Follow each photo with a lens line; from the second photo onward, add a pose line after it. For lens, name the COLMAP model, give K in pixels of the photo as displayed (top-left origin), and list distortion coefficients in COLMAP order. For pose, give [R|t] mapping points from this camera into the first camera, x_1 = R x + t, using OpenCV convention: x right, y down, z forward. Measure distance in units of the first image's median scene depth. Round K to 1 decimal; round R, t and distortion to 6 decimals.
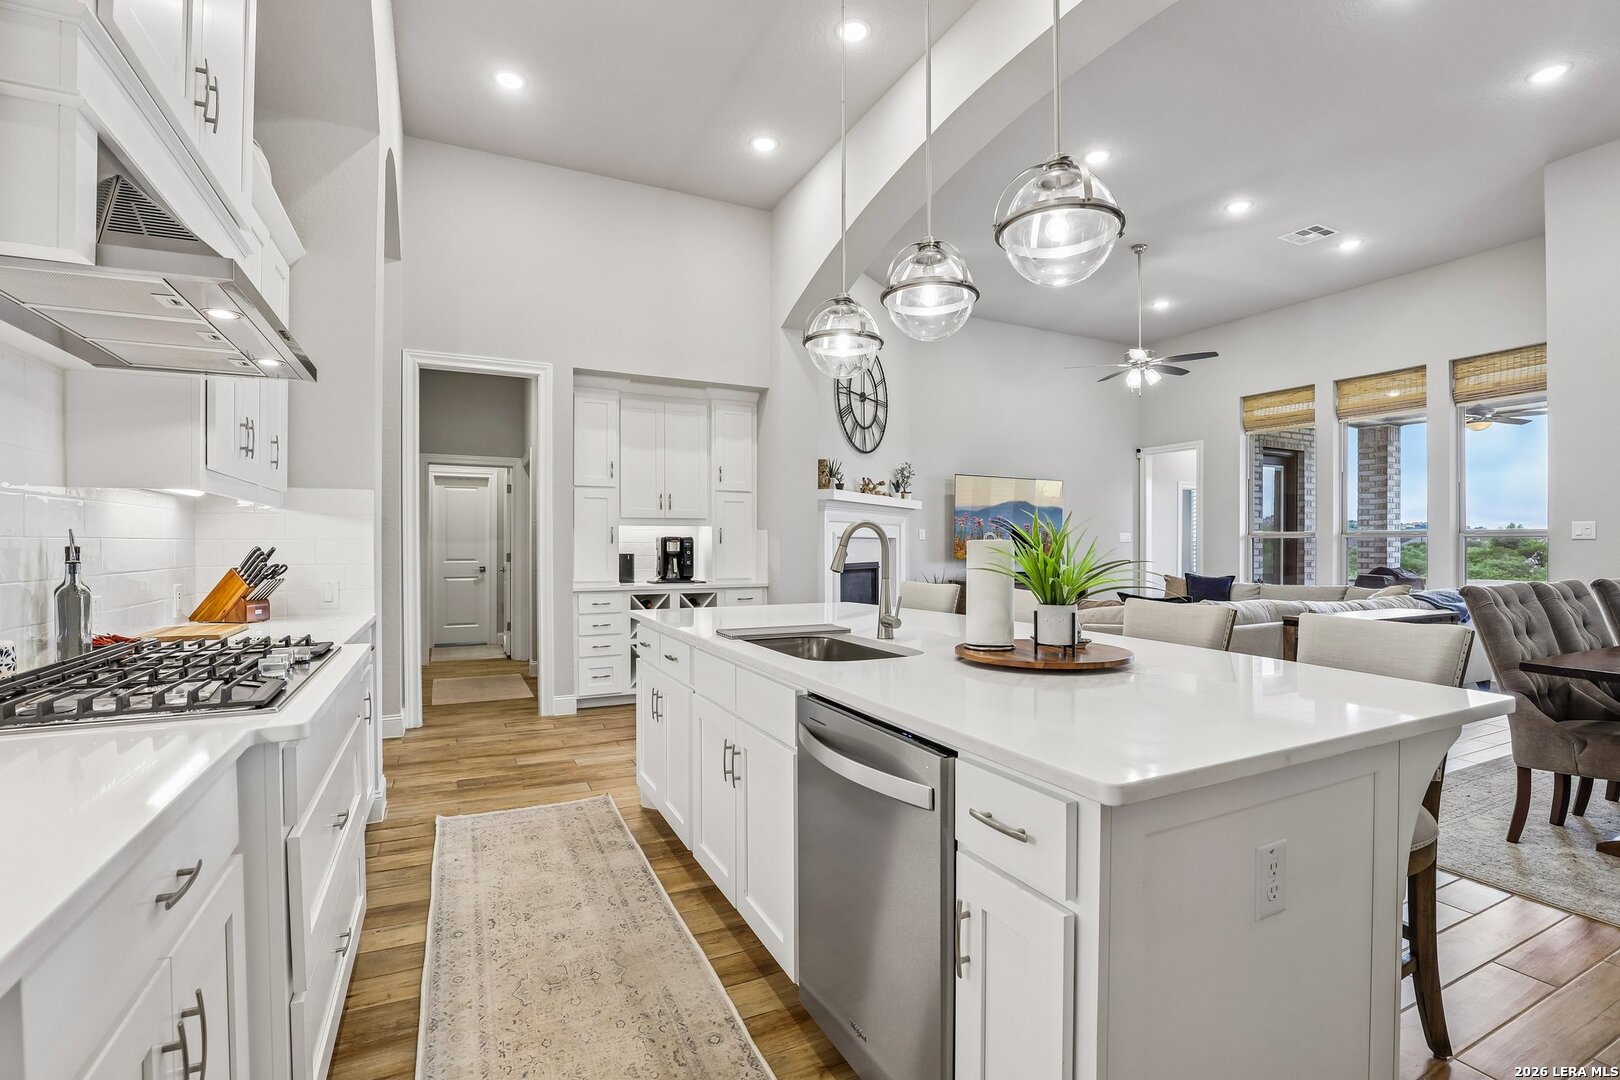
lens RADIAL K [[742.1, 0, 821.7], [0, 742.1, 543.2], [0, 0, 1]] dist [-0.032277, 0.005207]
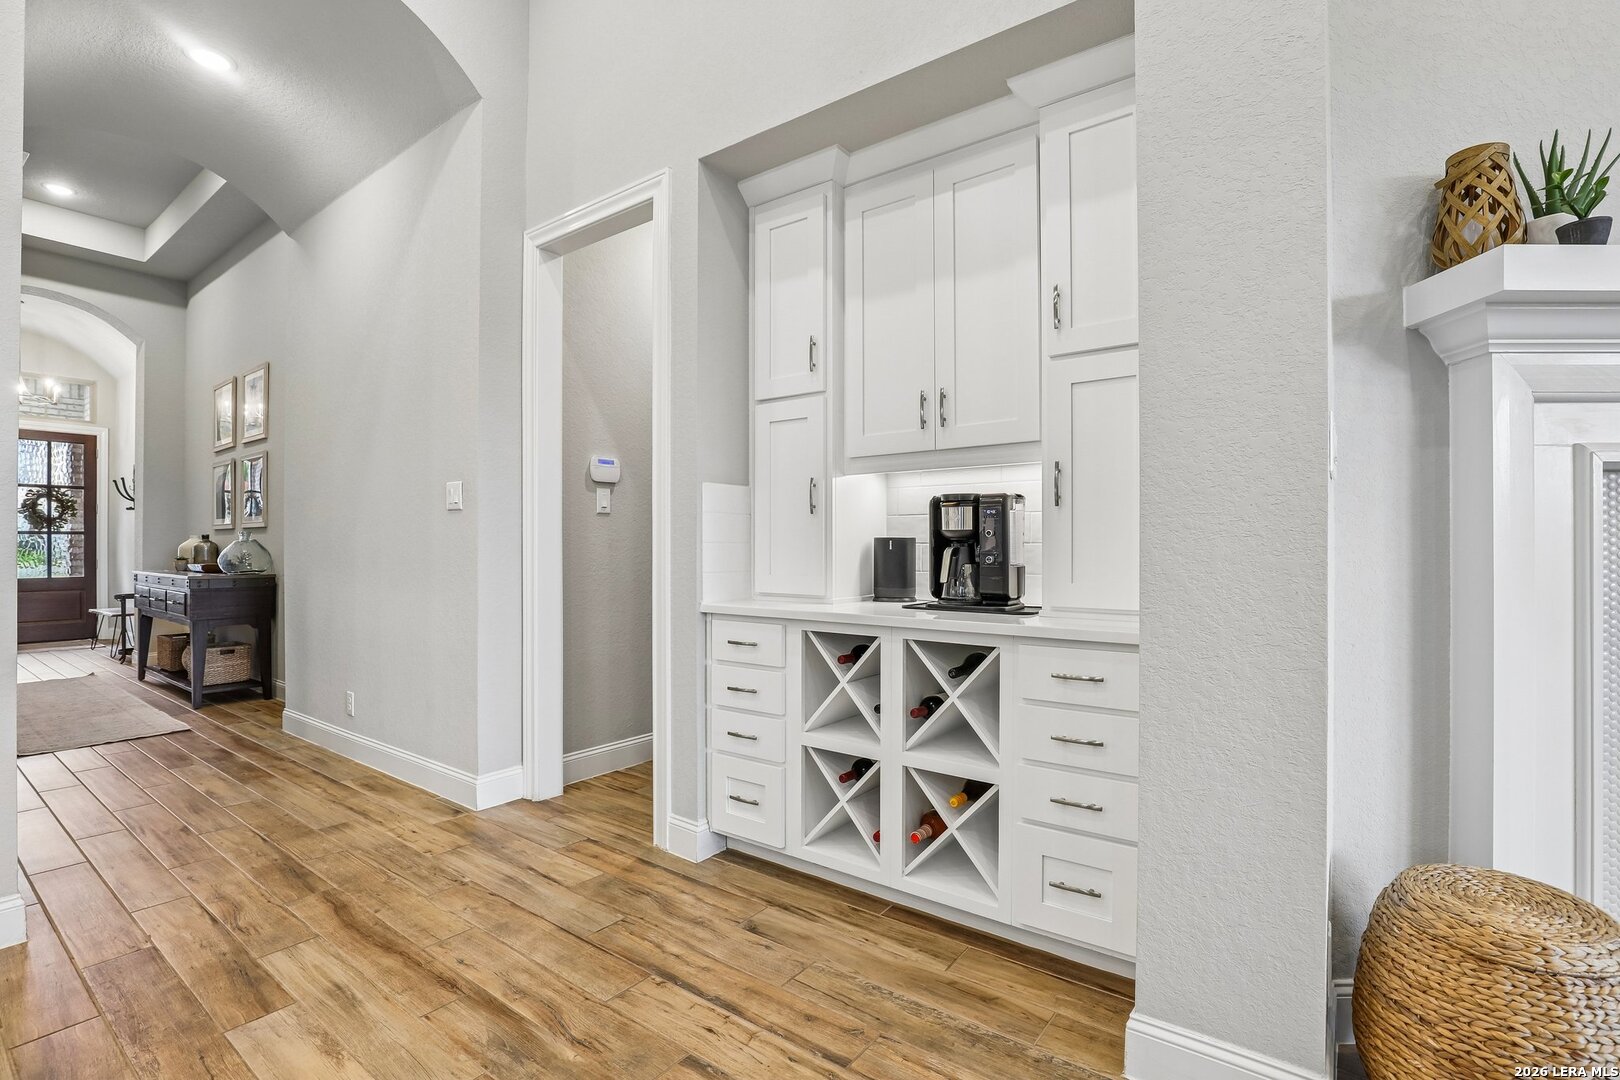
lens RADIAL K [[742.1, 0, 818.8], [0, 742.1, 543.0], [0, 0, 1]] dist [-0.032277, 0.005207]
pose [[0.451040, -0.003998, -0.892495, 0.096907], [0.001770, 0.999992, -0.003585, 0.014912], [0.892502, 0.000037, 0.451043, 0.592878]]
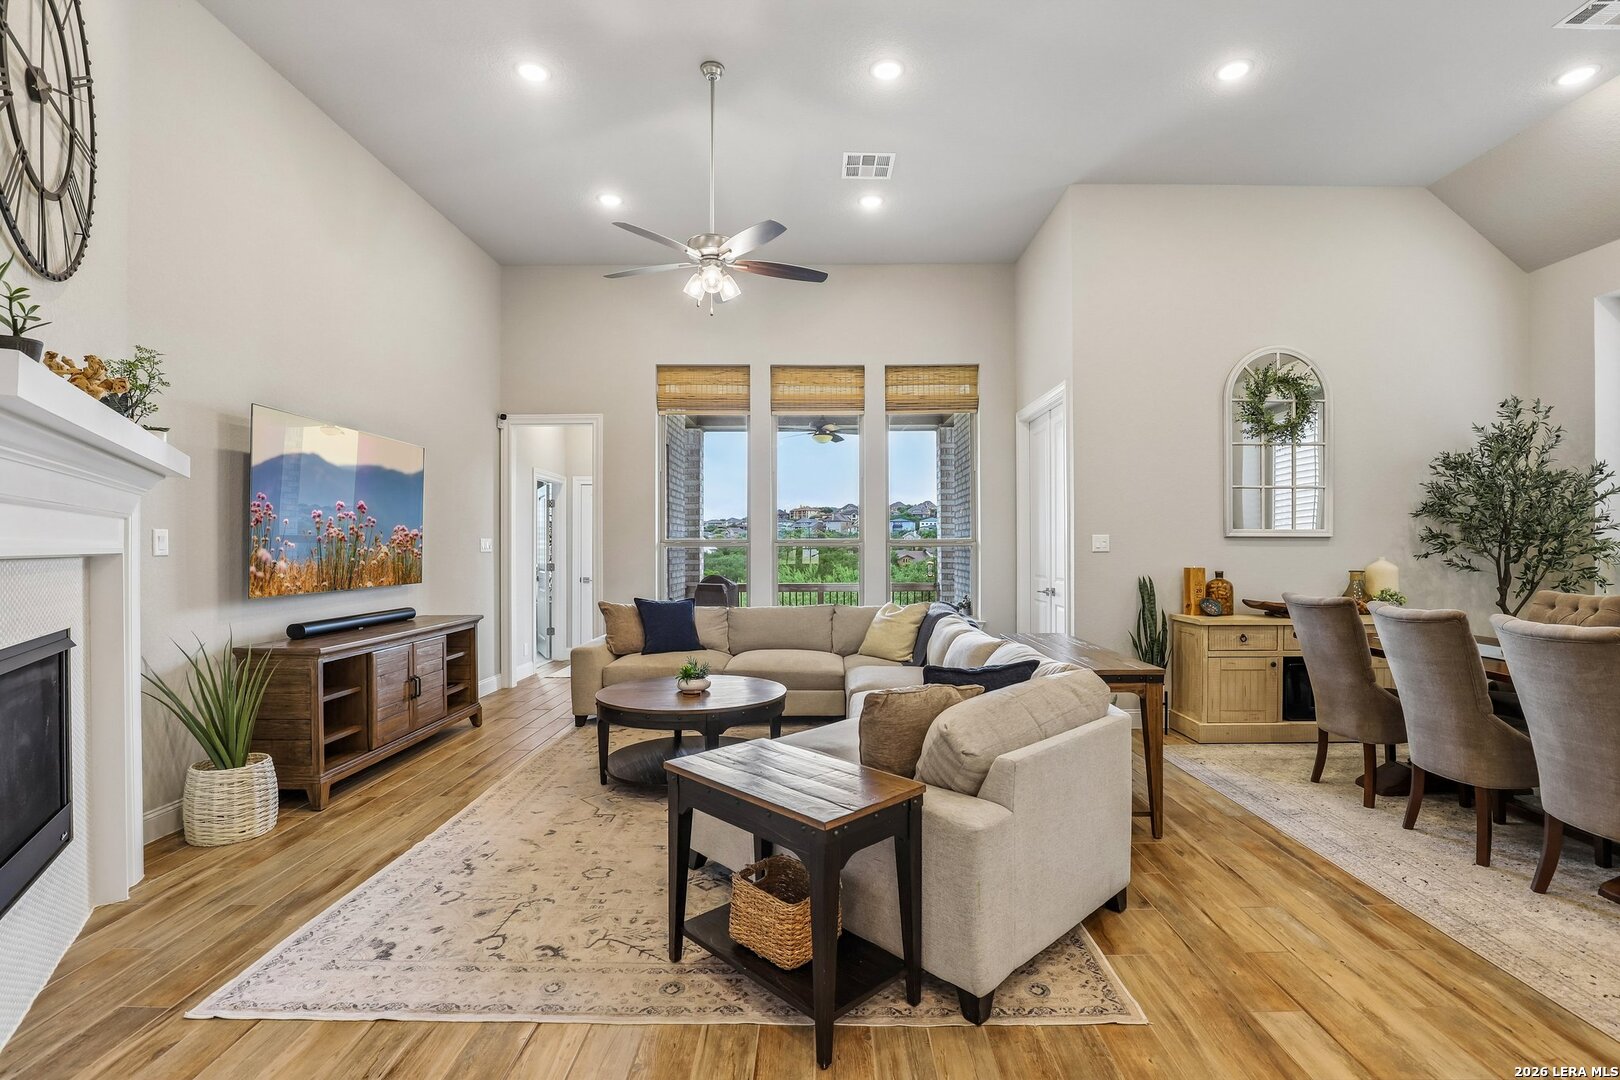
lens RADIAL K [[742.1, 0, 820.1], [0, 742.1, 545.0], [0, 0, 1]] dist [-0.032277, 0.005207]
pose [[0.450085, -0.002560, 0.892982, -0.056592], [0.002233, 0.999996, 0.001741, -0.011384], [-0.892983, 0.001210, 0.450089, 0.565651]]
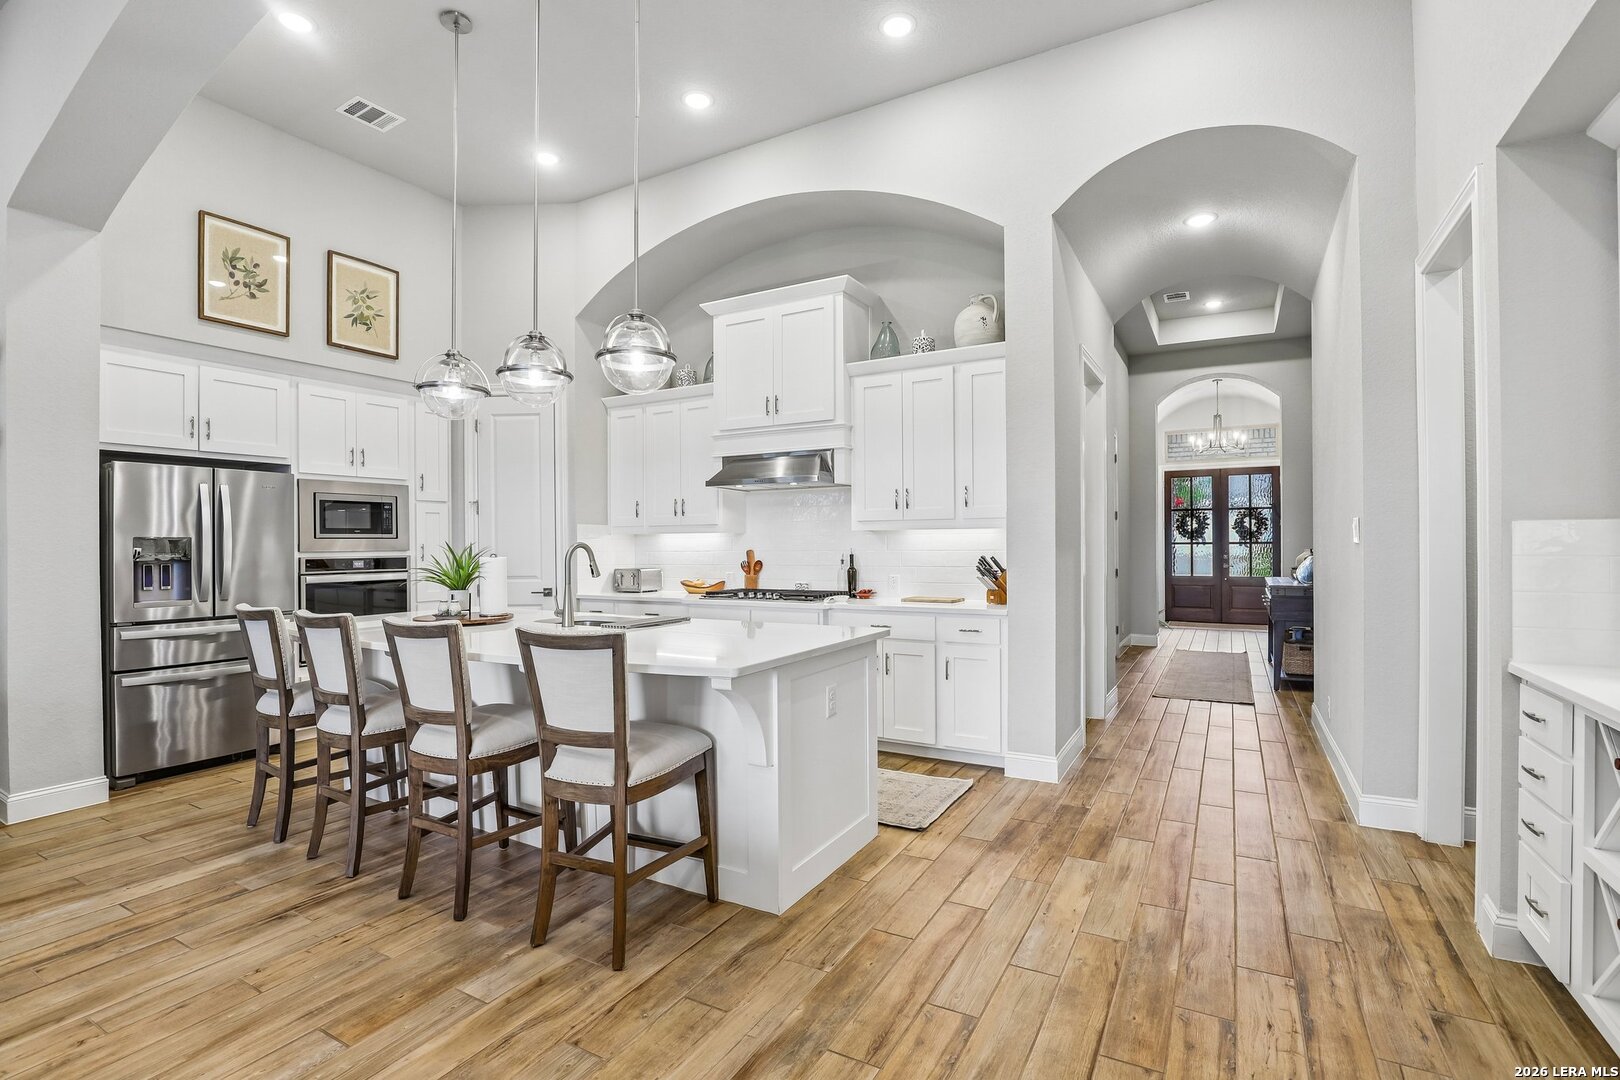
lens RADIAL K [[742.1, 0, 824.2], [0, 742.1, 540.7], [0, 0, 1]] dist [-0.032277, 0.005207]
pose [[-0.823792, 0.000784, -0.566892, 0.153206], [0.005644, 0.999961, -0.006819, -0.005972], [0.566865, -0.008817, -0.823764, 0.782966]]
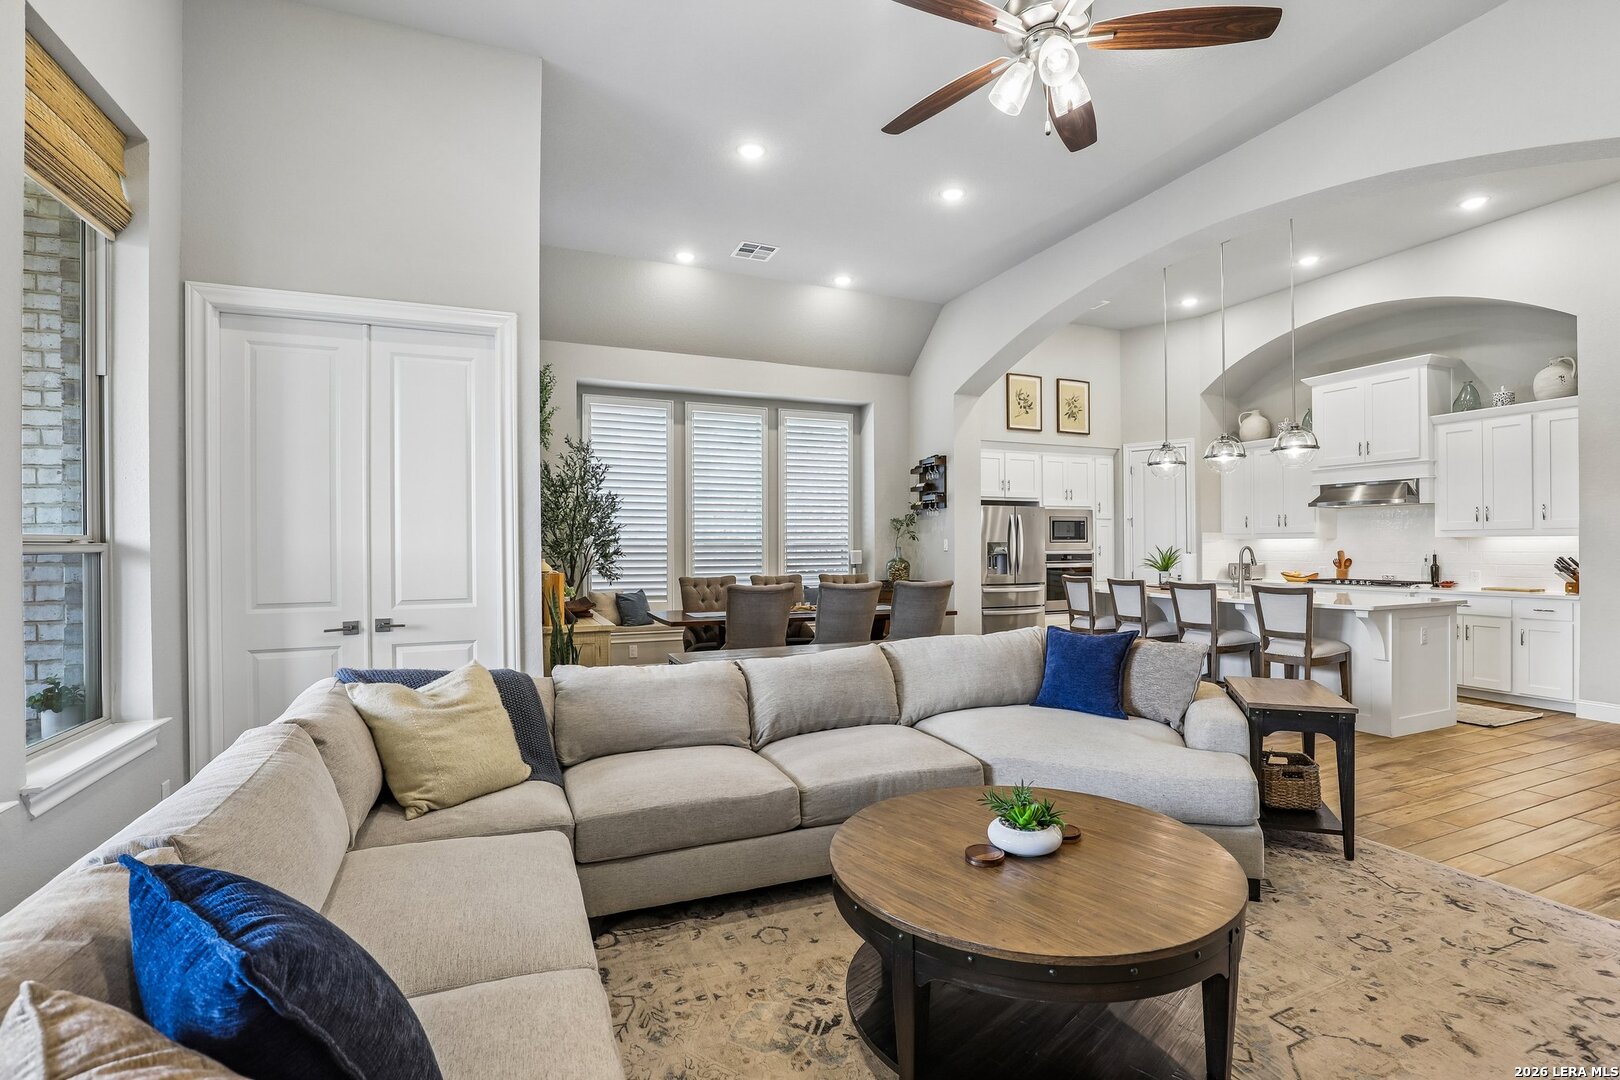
lens RADIAL K [[742.1, 0, 822.4], [0, 742.1, 545.1], [0, 0, 1]] dist [-0.032277, 0.005207]
pose [[-0.998789, 0.001168, 0.049180, 0.449027], [0.001053, 0.999997, -0.002369, -0.008336], [-0.049183, -0.002314, -0.998787, 1.159501]]
